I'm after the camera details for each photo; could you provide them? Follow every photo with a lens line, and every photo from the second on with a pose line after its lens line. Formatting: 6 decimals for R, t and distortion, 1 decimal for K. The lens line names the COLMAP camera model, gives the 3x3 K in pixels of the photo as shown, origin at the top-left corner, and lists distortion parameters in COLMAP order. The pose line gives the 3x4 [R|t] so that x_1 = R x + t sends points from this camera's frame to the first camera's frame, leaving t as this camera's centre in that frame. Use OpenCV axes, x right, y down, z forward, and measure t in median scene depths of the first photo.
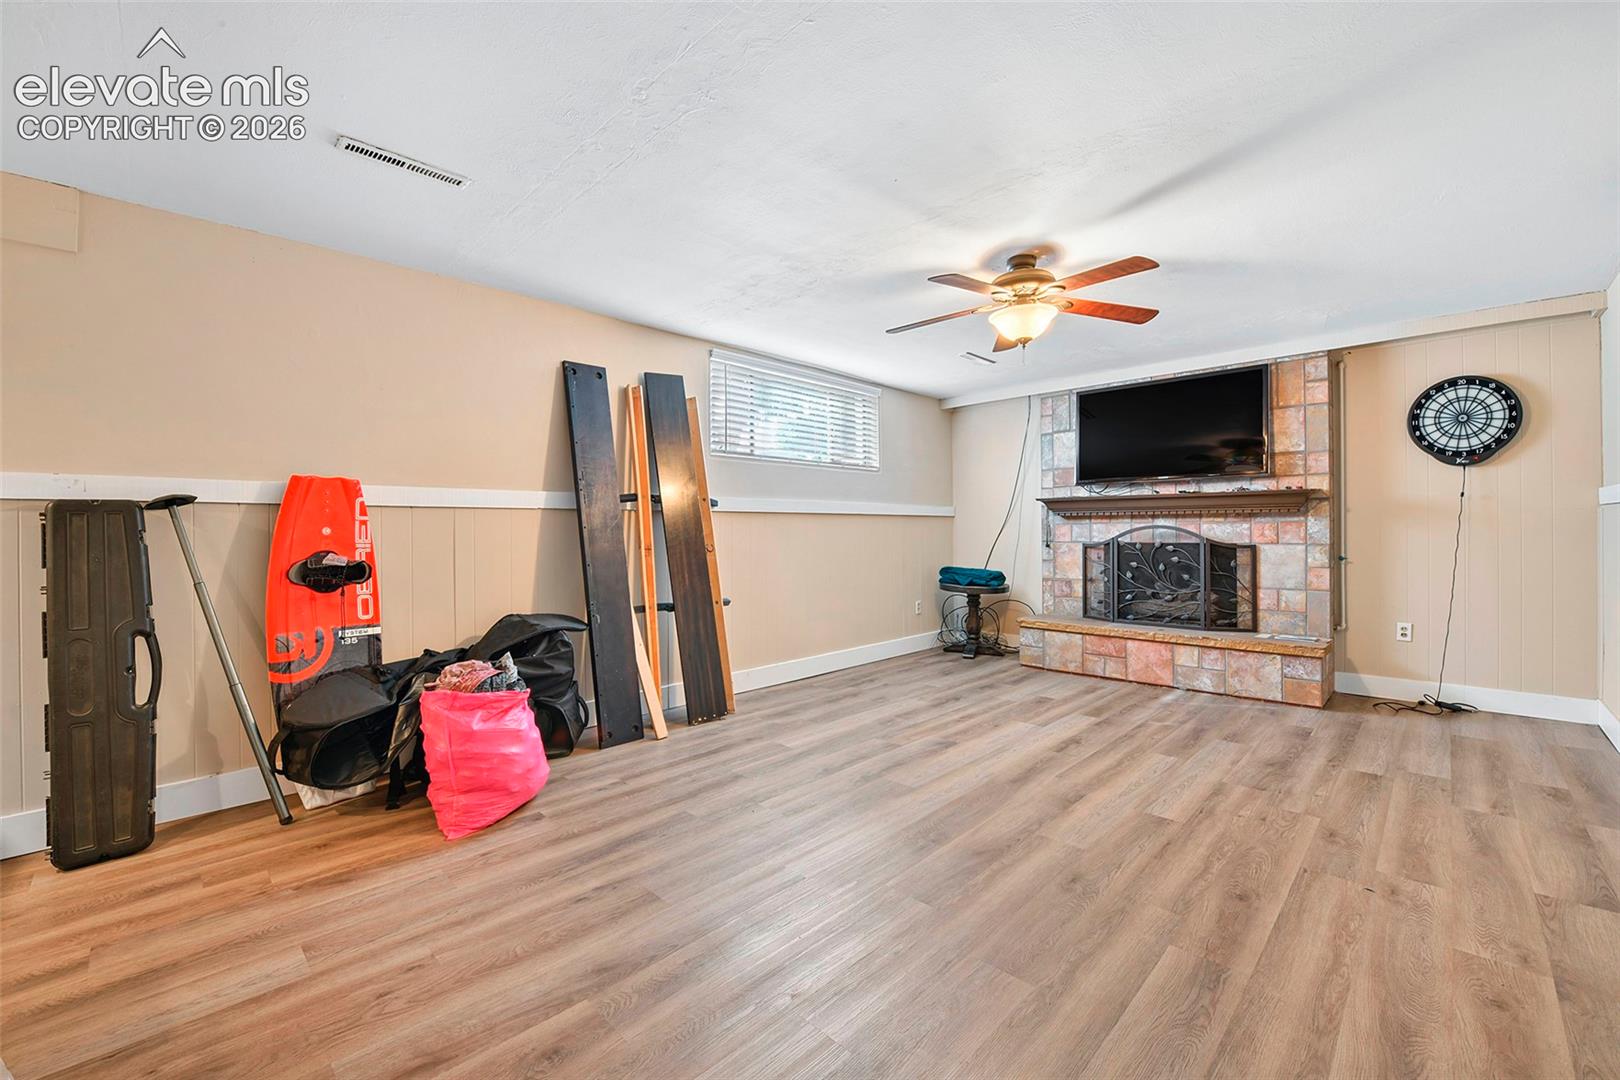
lens RADIAL K [[645.0, 0, 804.8], [0, 645.0, 530.3], [0, 0, 1]] dist [-0.012700, -0.002205]
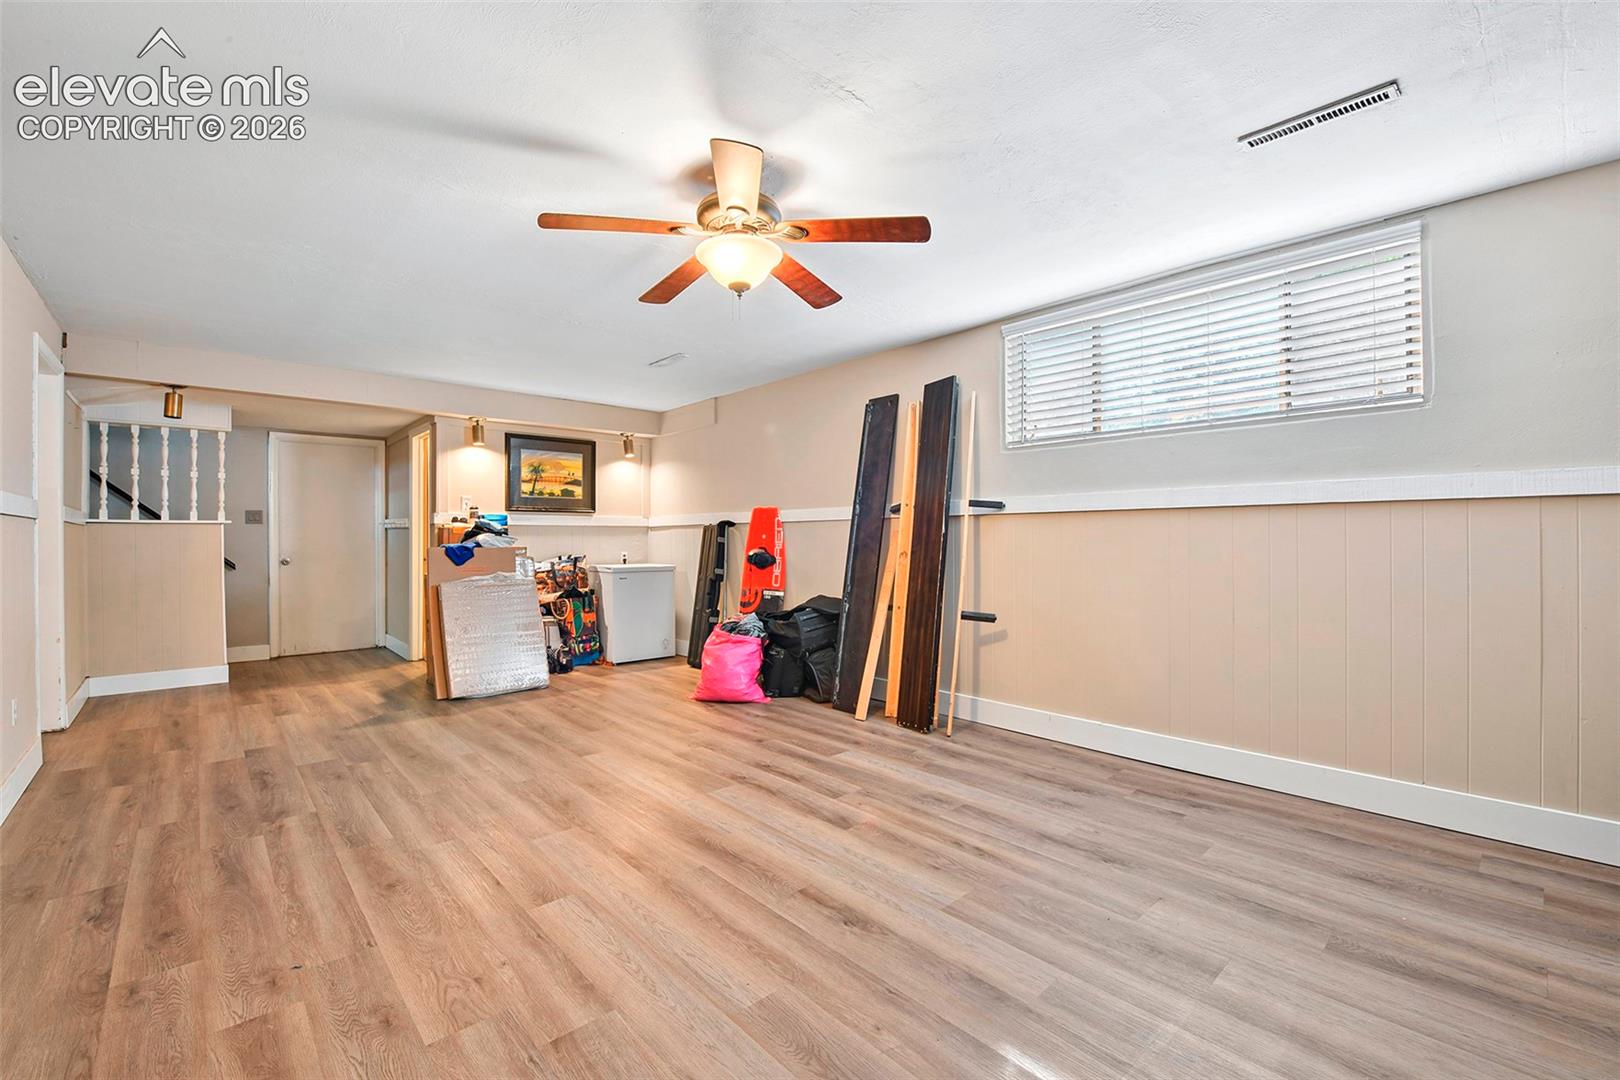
lens RADIAL K [[682.9, 0, 807.3], [0, 682.9, 535.4], [0, 0, 1]] dist [-0.012374, -0.003088]
pose [[-0.043033, 0.002006, -0.999072, 0.859055], [0.005303, 0.999984, 0.001780, -0.004030], [0.999060, -0.005221, -0.043043, 0.841619]]
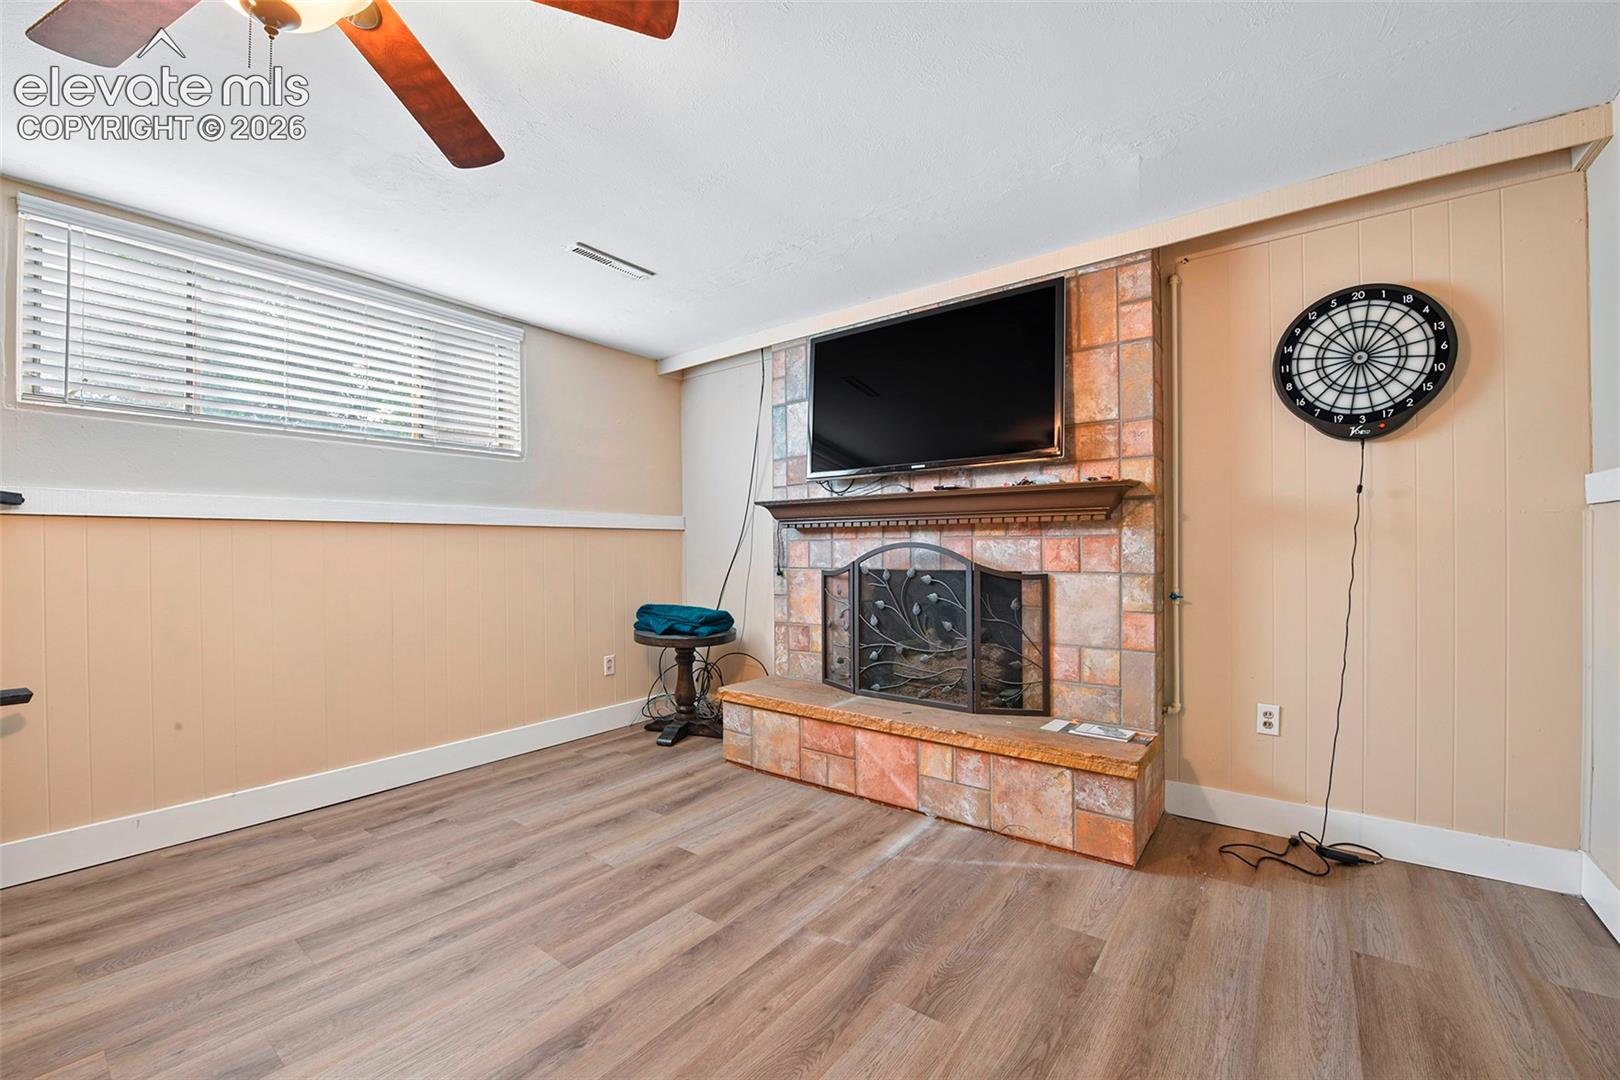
lens RADIAL K [[645.0, 0, 803.5], [0, 645.0, 549.3], [0, 0, 1]] dist [-0.012700, -0.002205]
pose [[0.991794, -0.001295, 0.127838, 0.442152], [0.001156, 0.999999, 0.001161, -0.002450], [-0.127839, -0.001004, 0.991794, 0.470540]]
